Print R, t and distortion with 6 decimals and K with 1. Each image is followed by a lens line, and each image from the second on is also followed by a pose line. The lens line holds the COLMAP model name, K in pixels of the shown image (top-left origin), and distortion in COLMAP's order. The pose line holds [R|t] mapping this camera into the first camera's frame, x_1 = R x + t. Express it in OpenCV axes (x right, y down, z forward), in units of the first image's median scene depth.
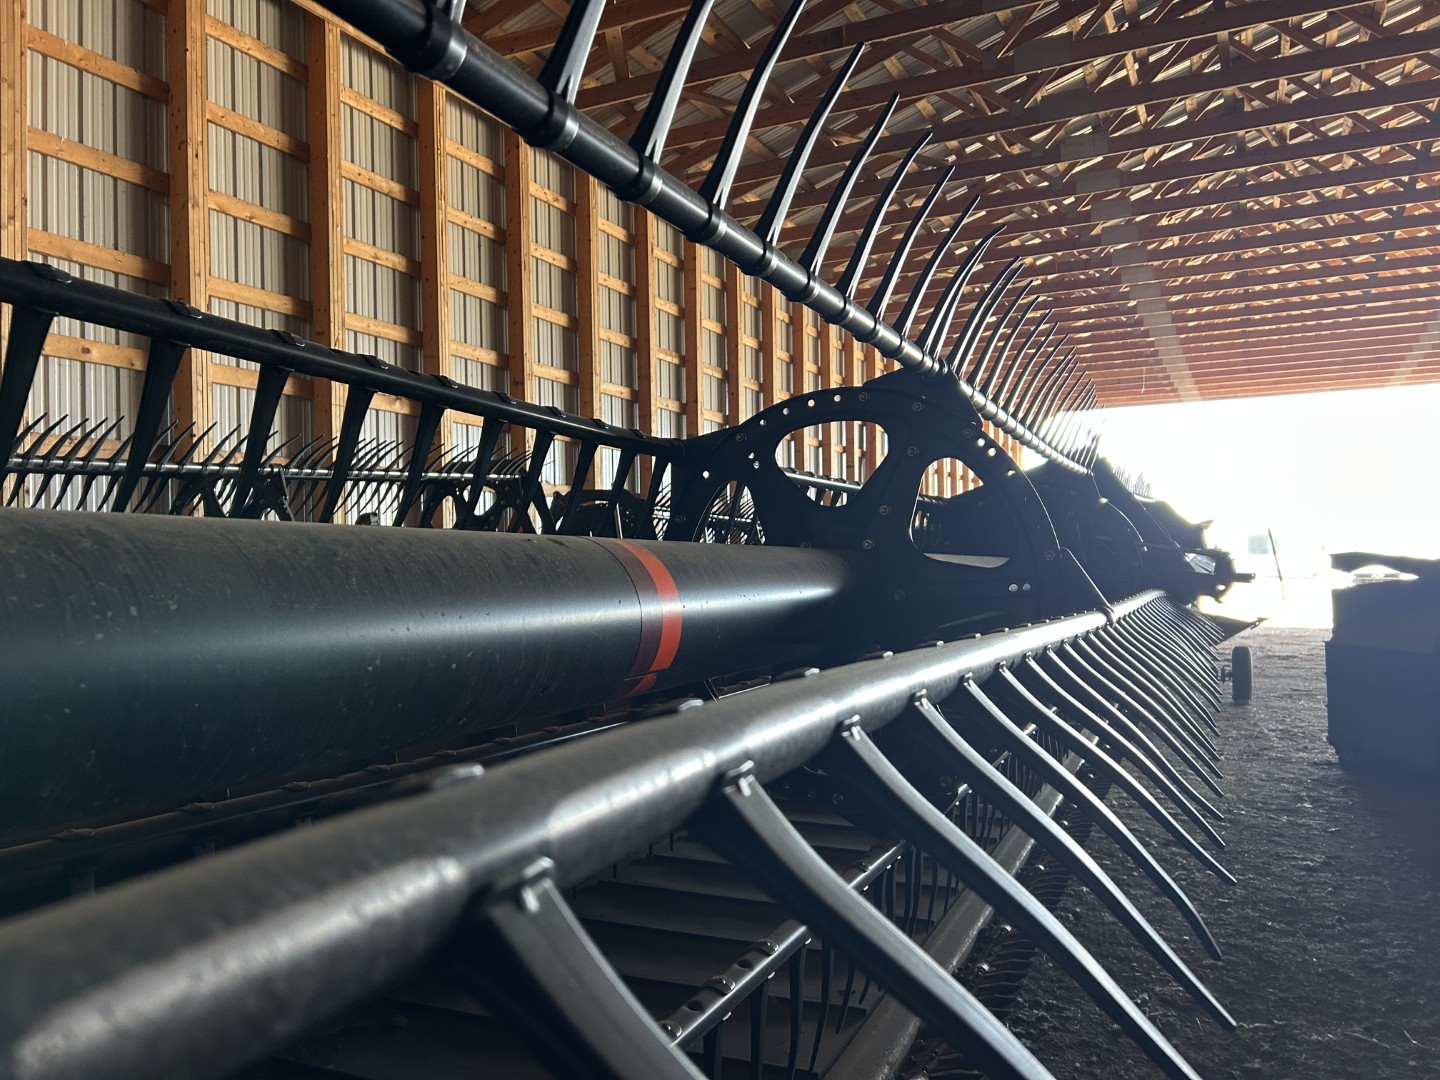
lens RADIAL K [[1060.3, 0, 720.0], [0, 1060.3, 540.0], [0, 0, 1]] dist [0.054803, -0.077091]
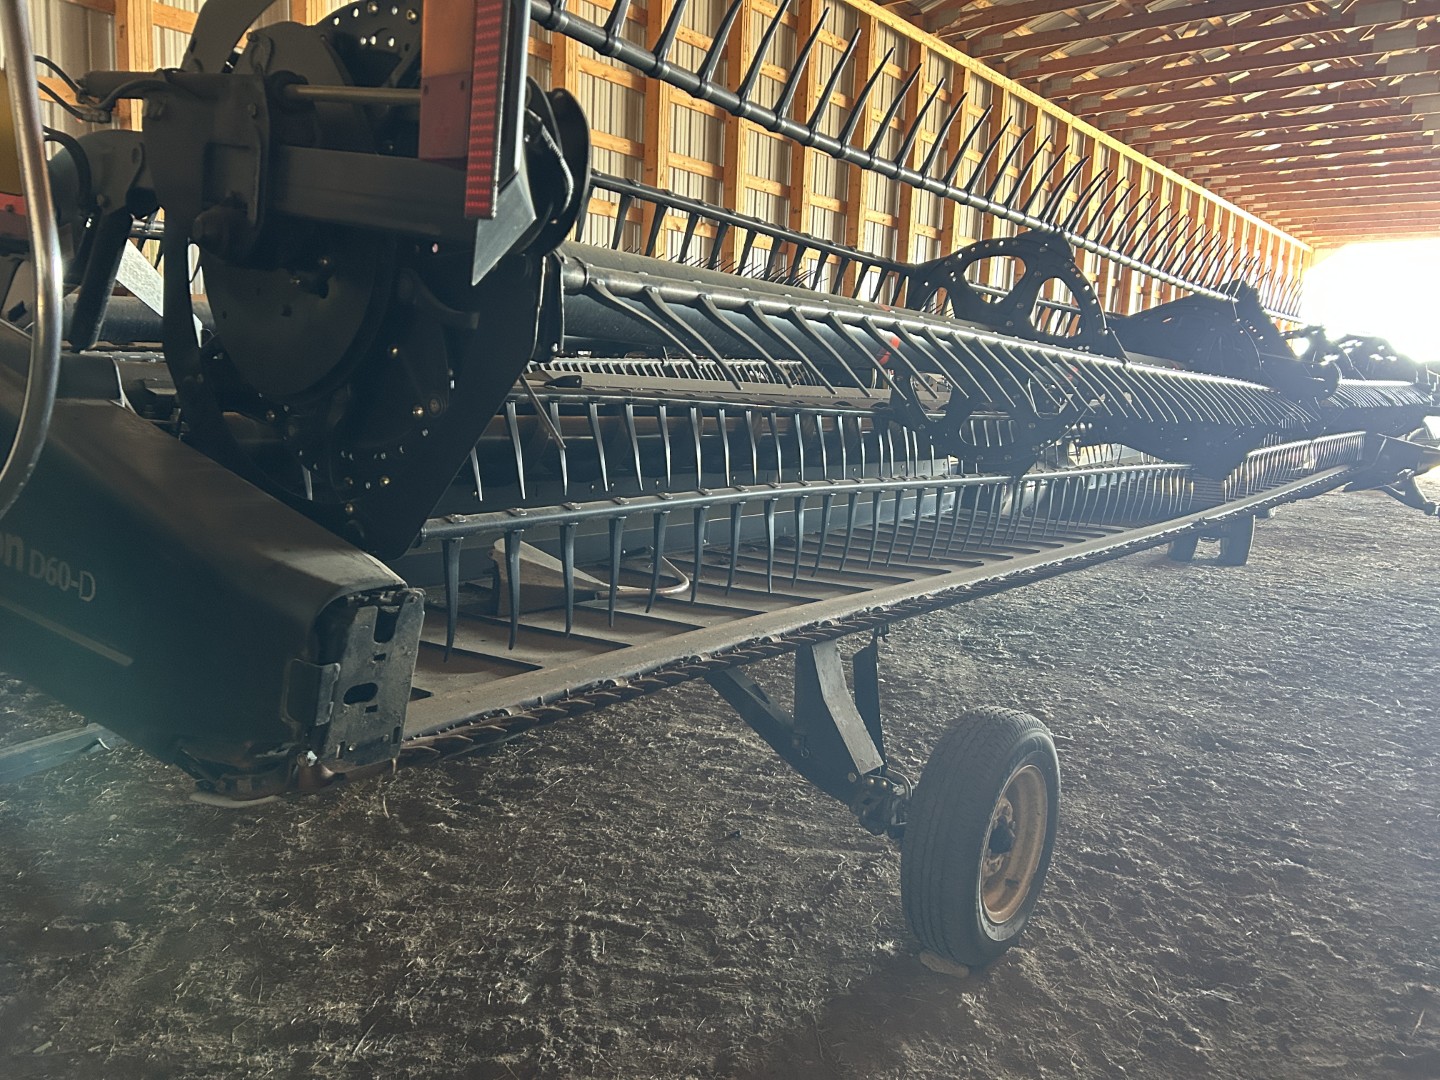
lens RADIAL K [[1060.3, 0, 720.0], [0, 1060.3, 540.0], [0, 0, 1]] dist [0.054803, -0.077091]
pose [[0.971849, 0.087819, -0.218626, 0.019485], [-0.051557, 0.984716, 0.166362, 0.020784], [0.229894, -0.150408, 0.961523, -0.224560]]
